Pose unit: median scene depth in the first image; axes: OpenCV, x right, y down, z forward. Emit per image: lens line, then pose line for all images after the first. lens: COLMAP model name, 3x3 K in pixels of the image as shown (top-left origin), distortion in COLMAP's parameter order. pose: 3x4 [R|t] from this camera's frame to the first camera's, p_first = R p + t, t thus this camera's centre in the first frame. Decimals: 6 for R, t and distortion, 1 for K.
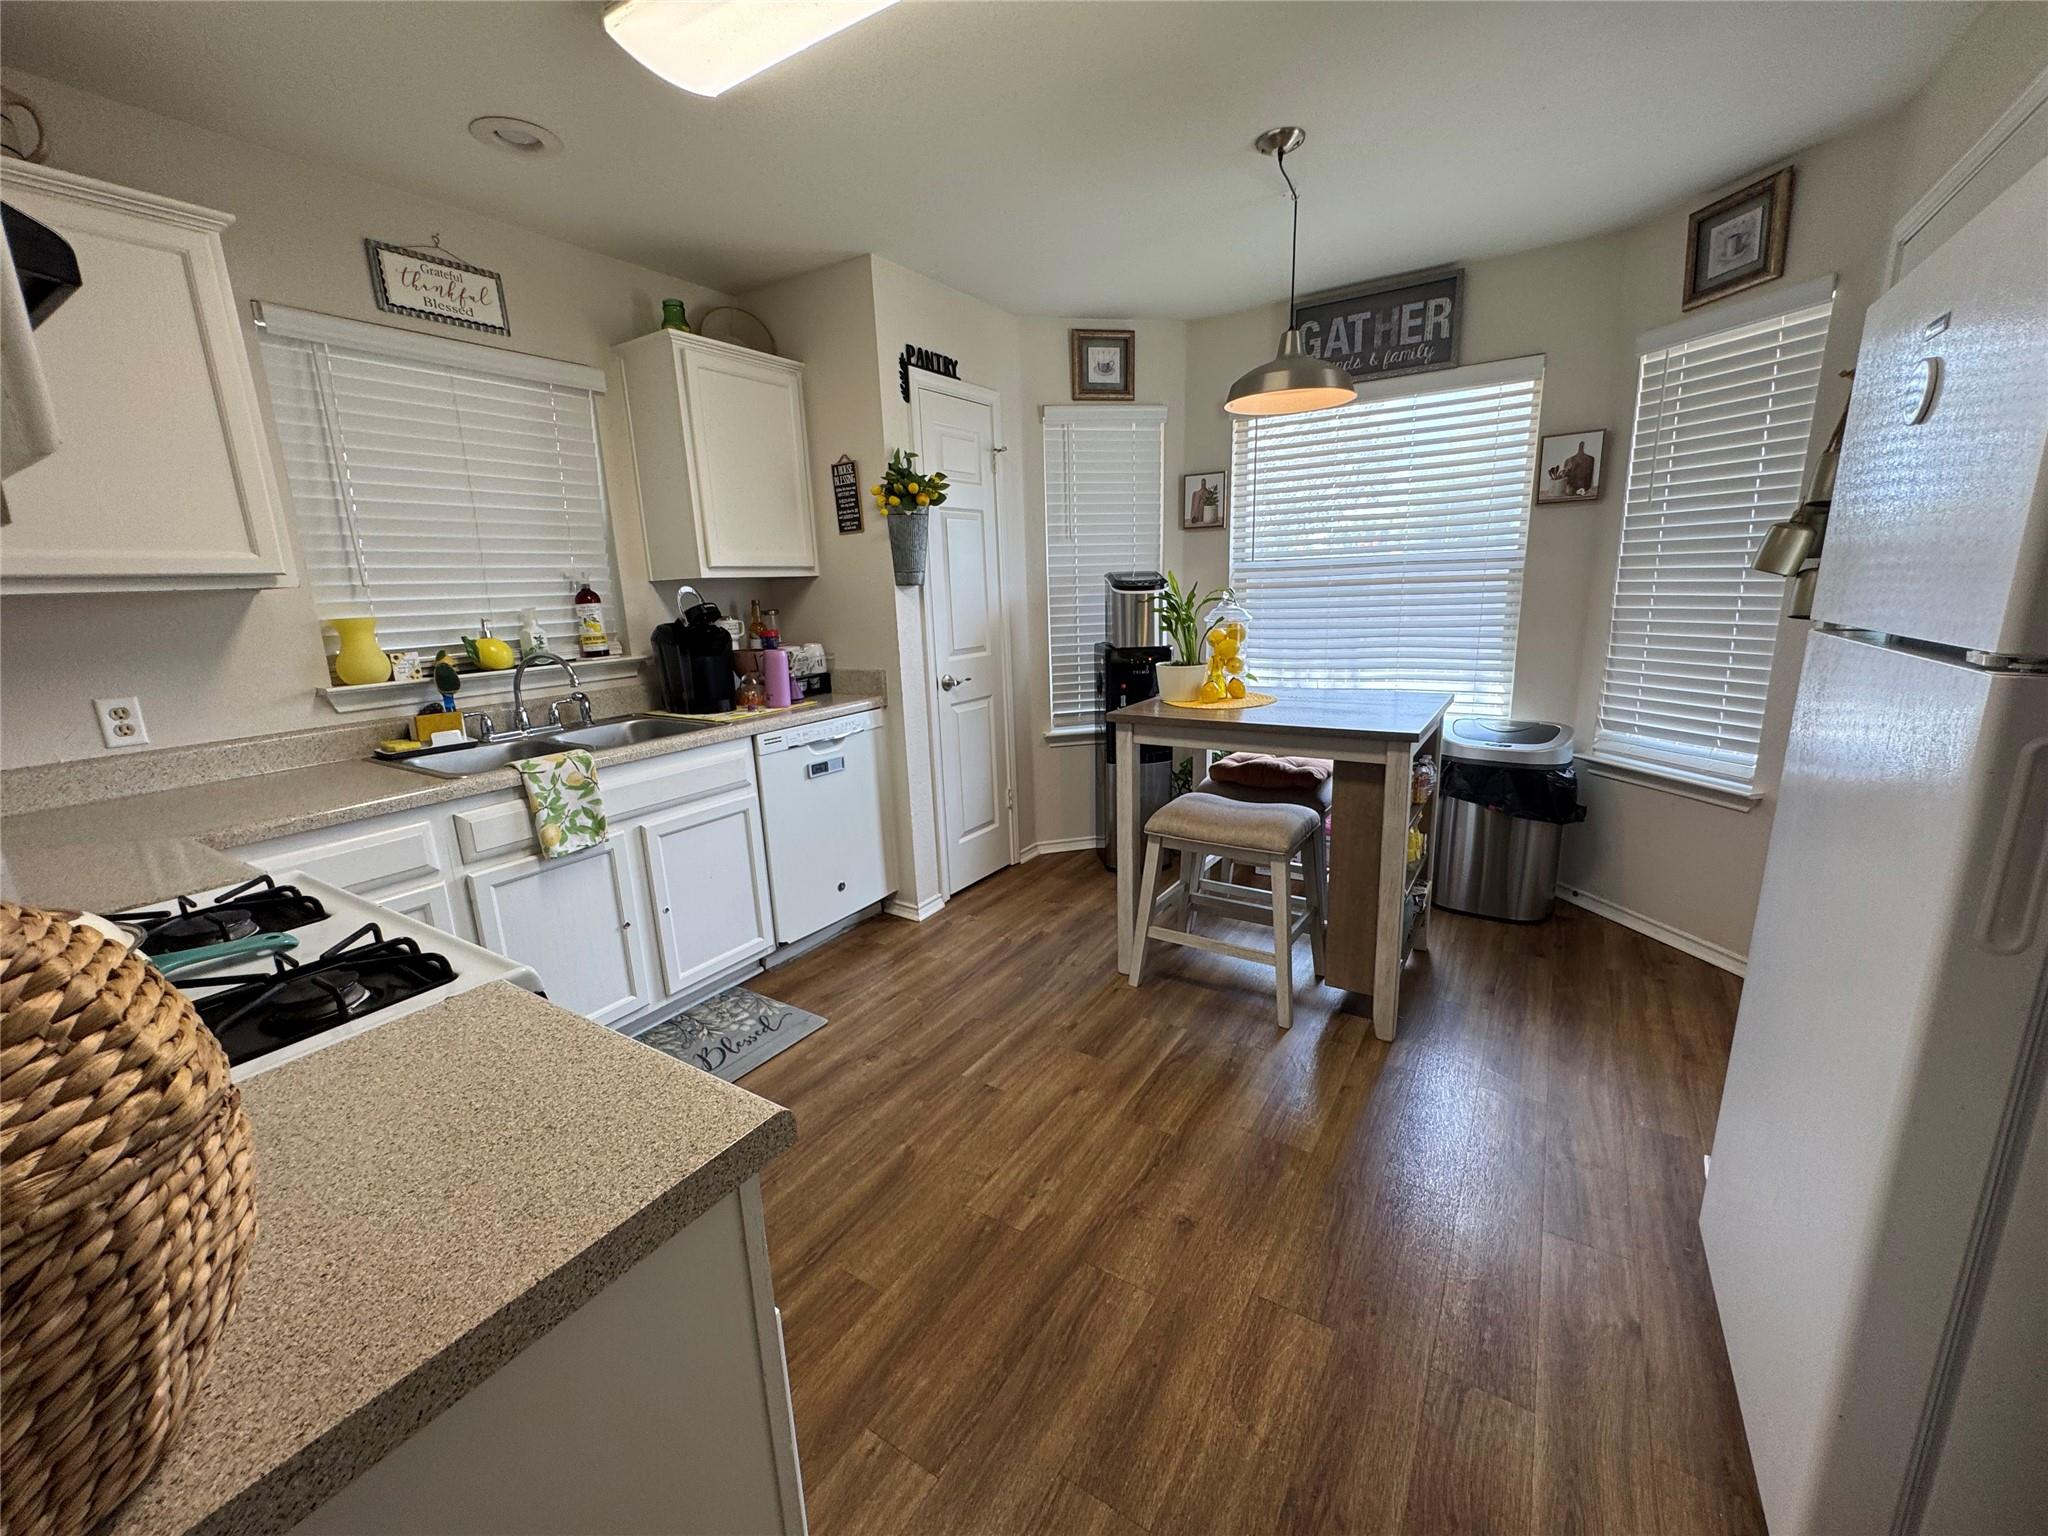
lens RADIAL K [[814.1, 0, 1024.0], [0, 814.1, 768.0], [0, 0, 1]] dist [-0.002674, -0.000096]
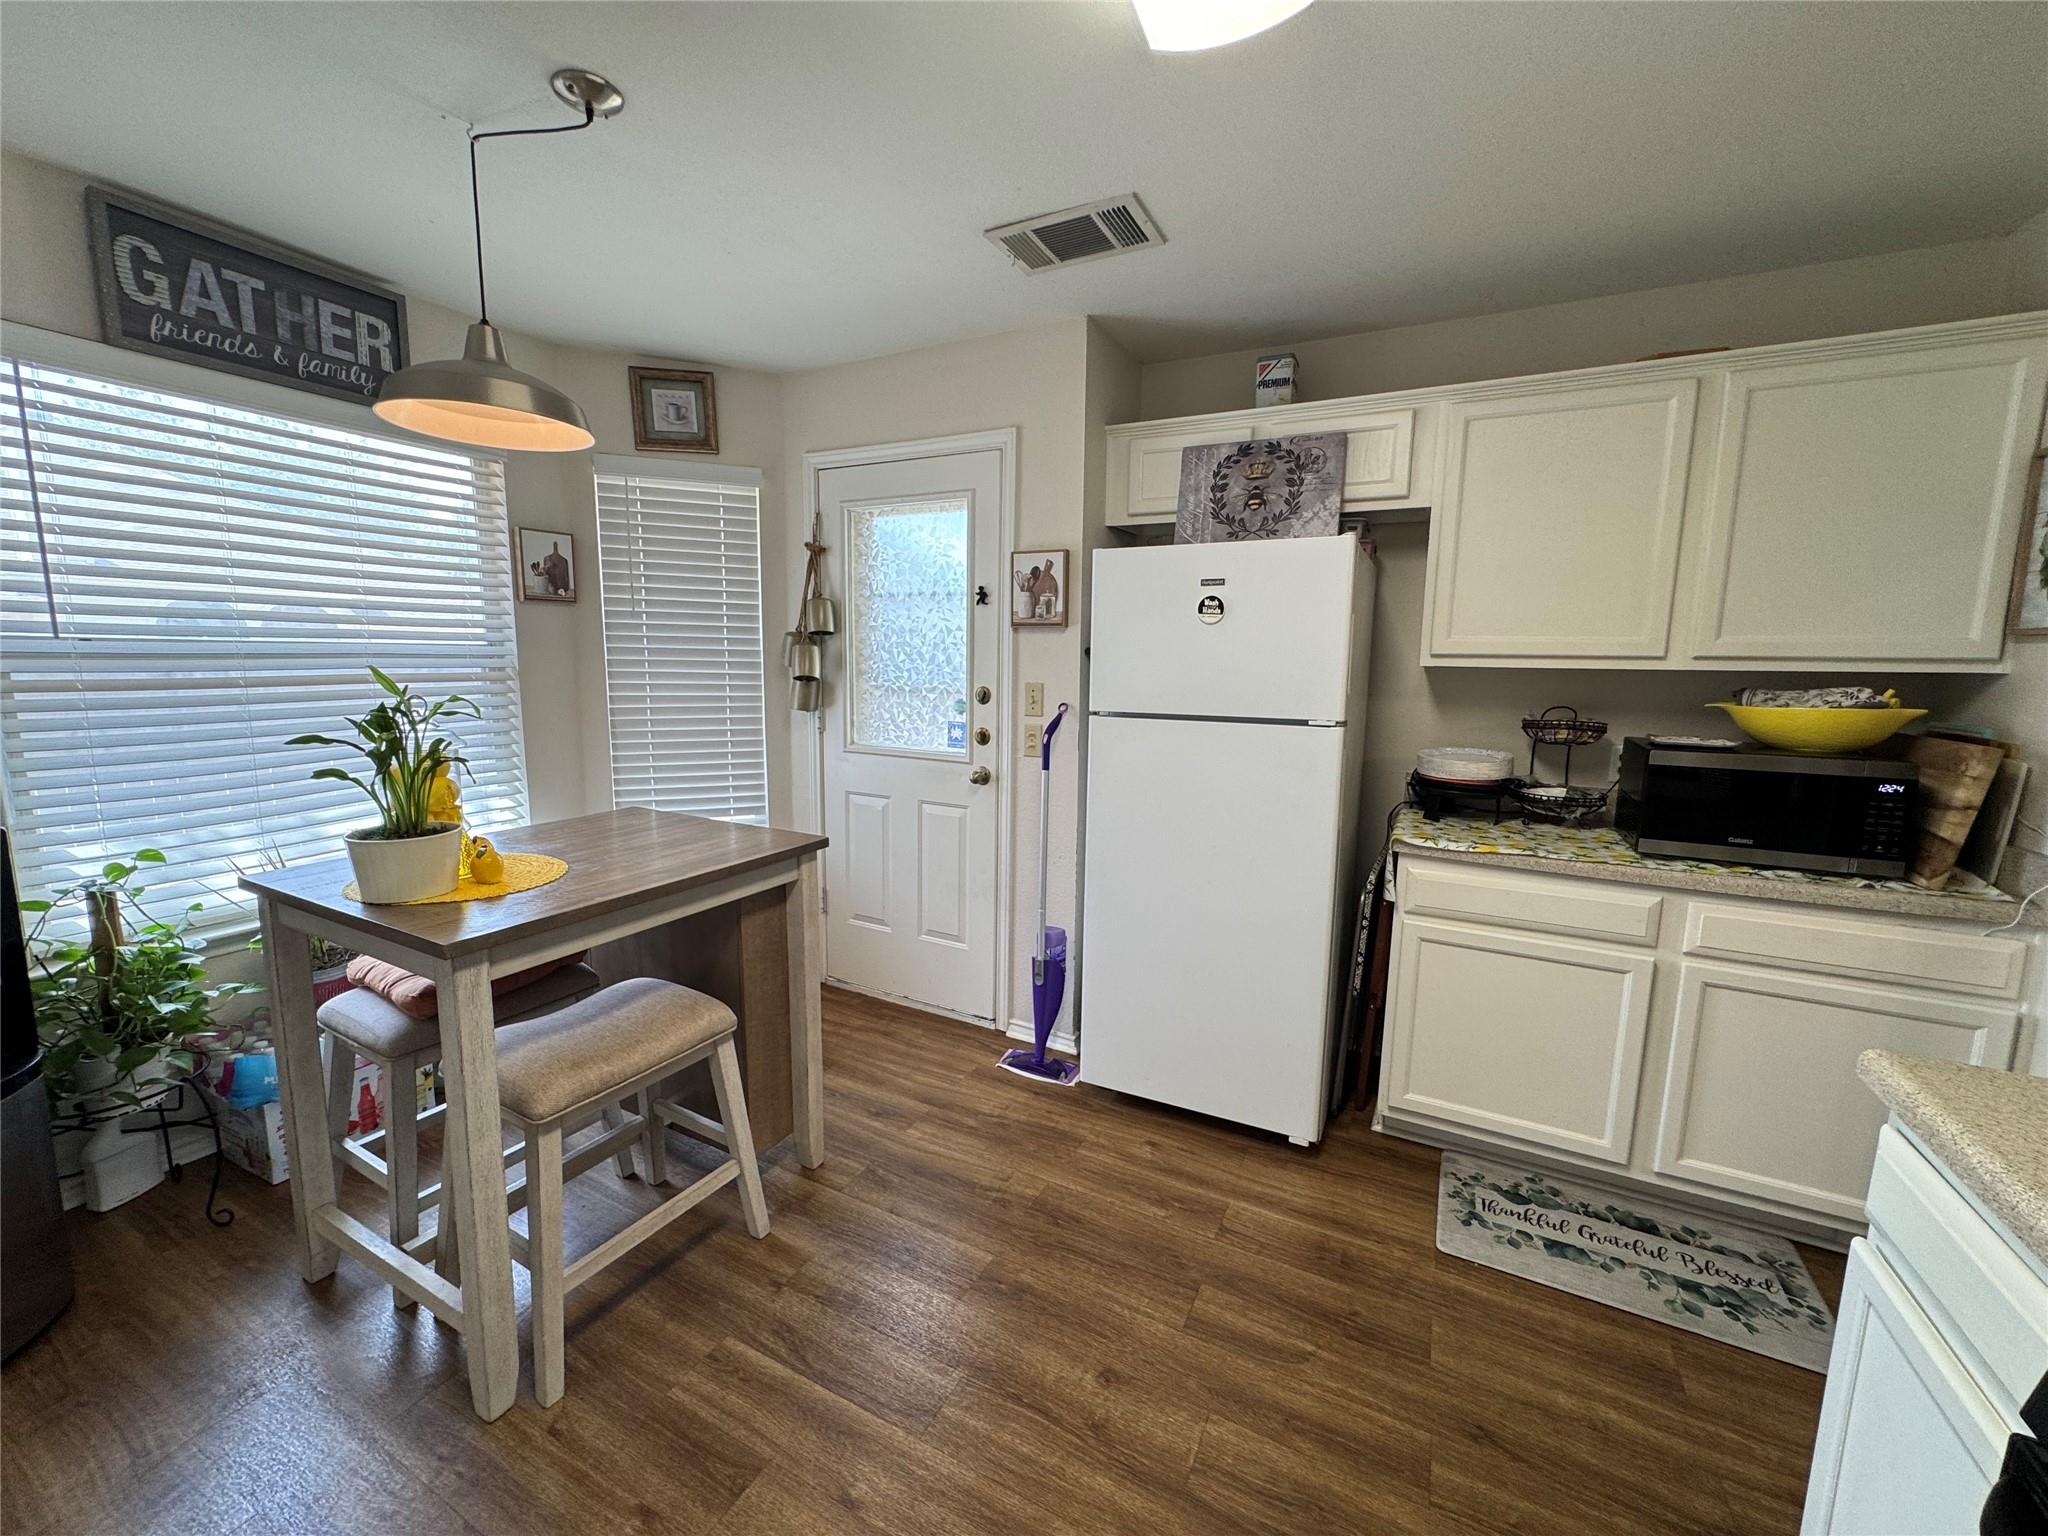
lens RADIAL K [[814.1, 0, 1024.0], [0, 814.1, 768.0], [0, 0, 1]] dist [-0.002674, -0.000096]
pose [[-0.096587, -0.101300, 0.990156, -0.374174], [0.209119, 0.970538, 0.119692, -0.140284], [-0.973109, 0.218621, -0.072558, 0.597449]]
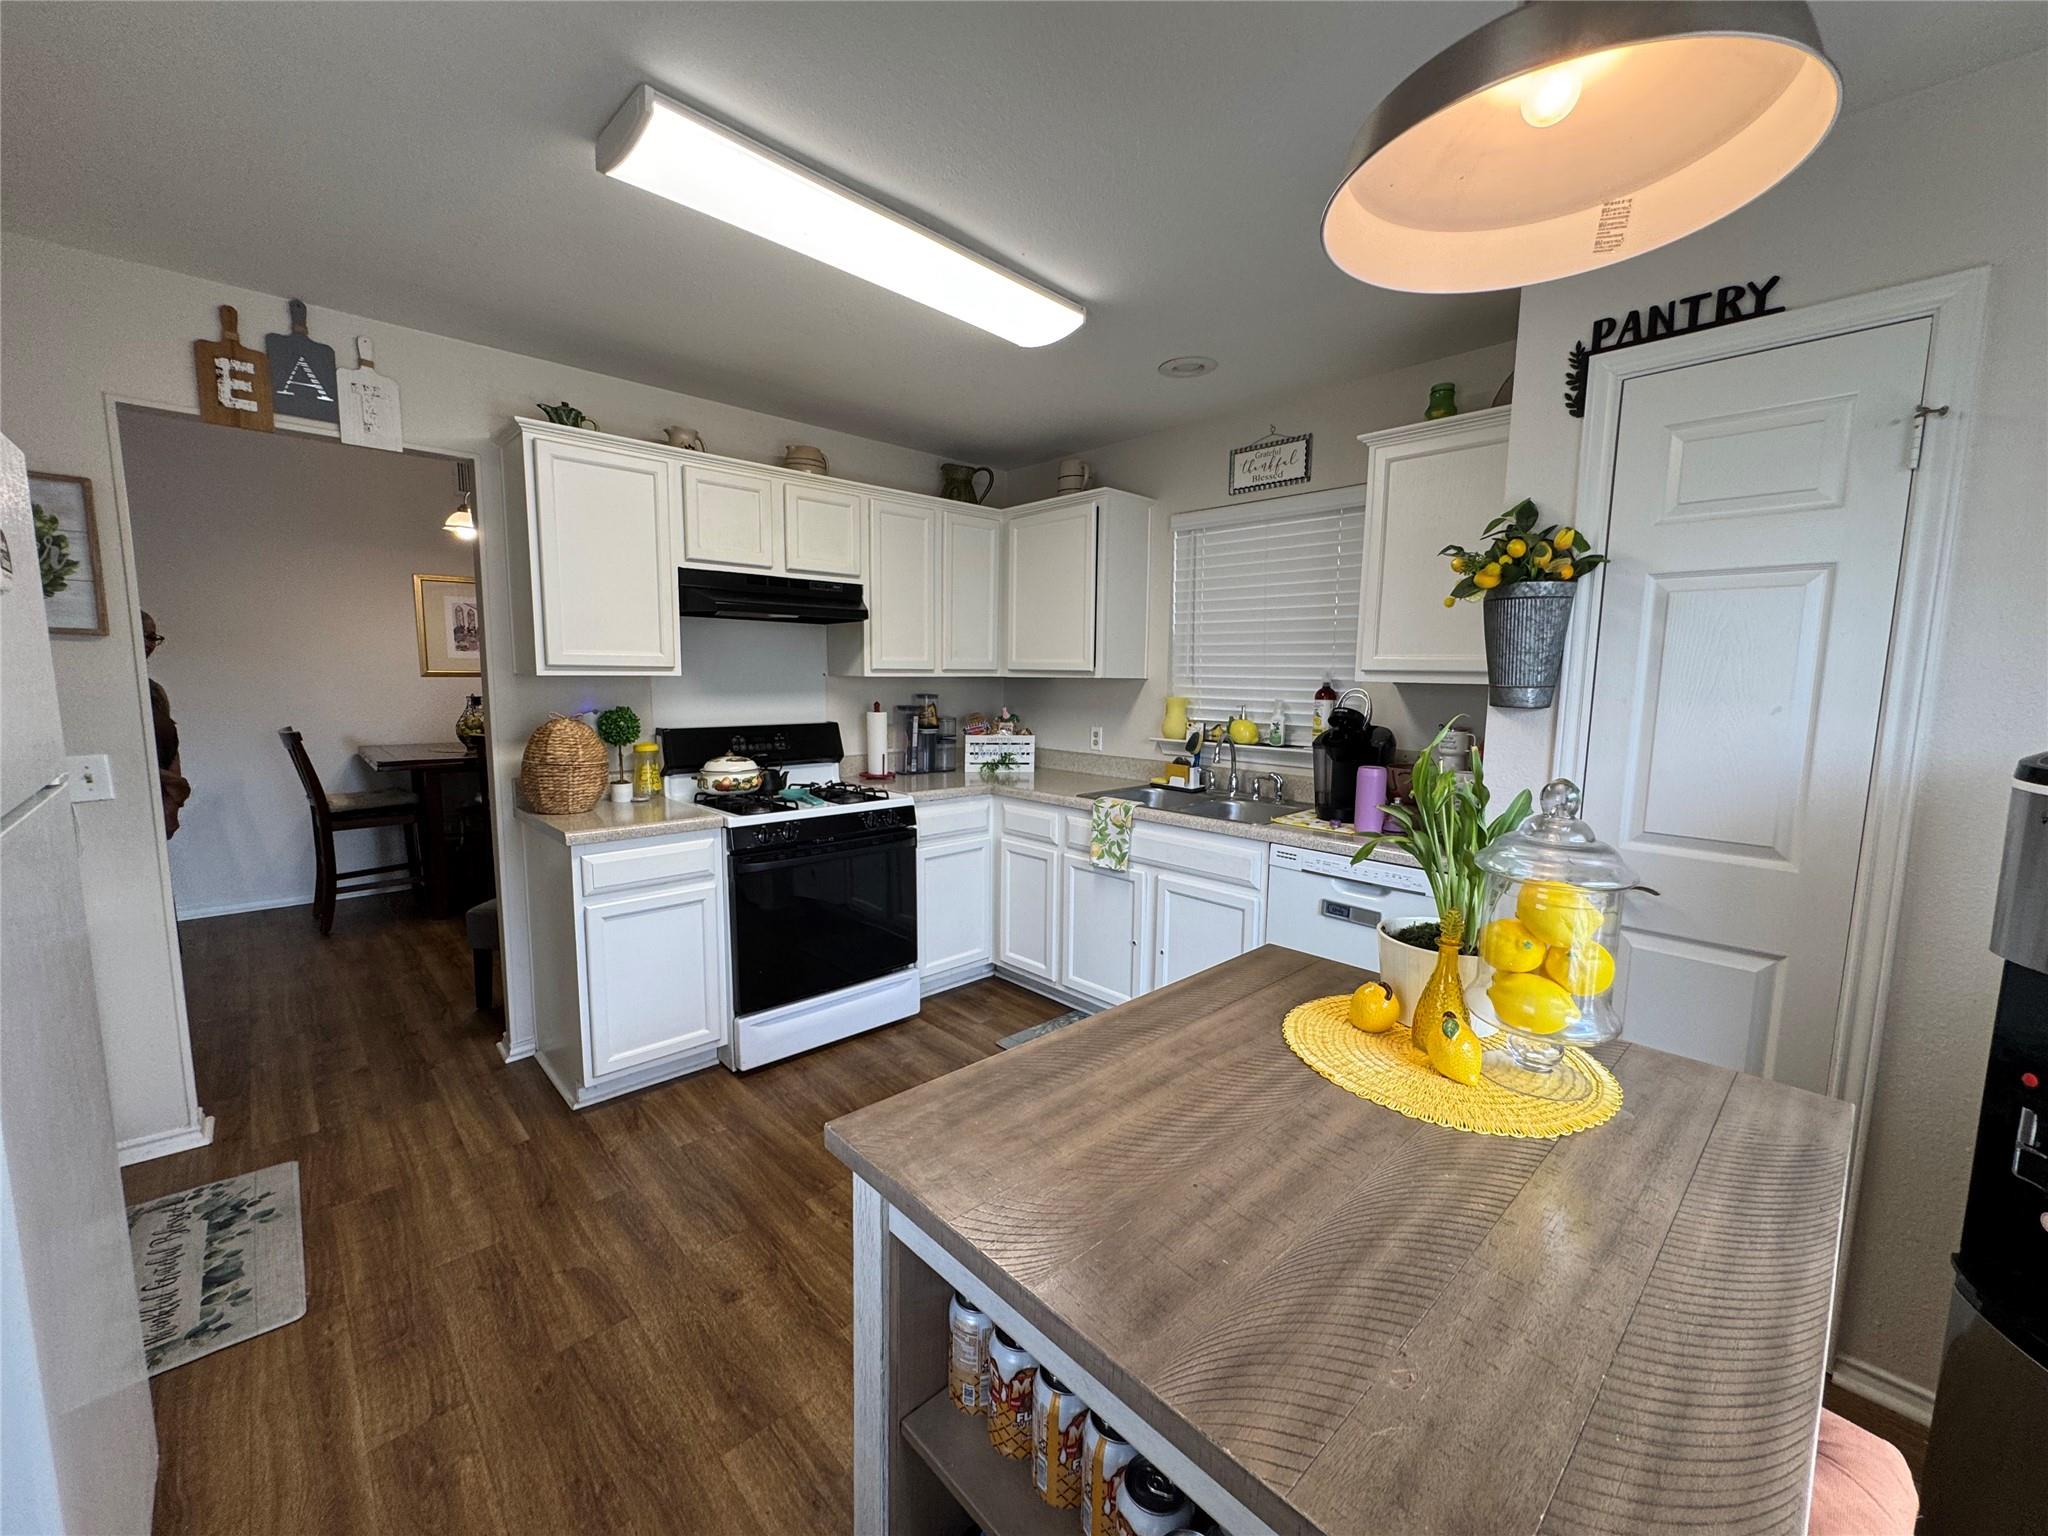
lens RADIAL K [[814.1, 0, 1024.0], [0, 814.1, 768.0], [0, 0, 1]] dist [-0.002674, -0.000096]
pose [[-0.237946, 0.144091, -0.960531, 0.607519], [-0.222738, 0.954484, 0.198361, -0.232946], [0.945394, 0.261146, -0.195021, 0.821664]]
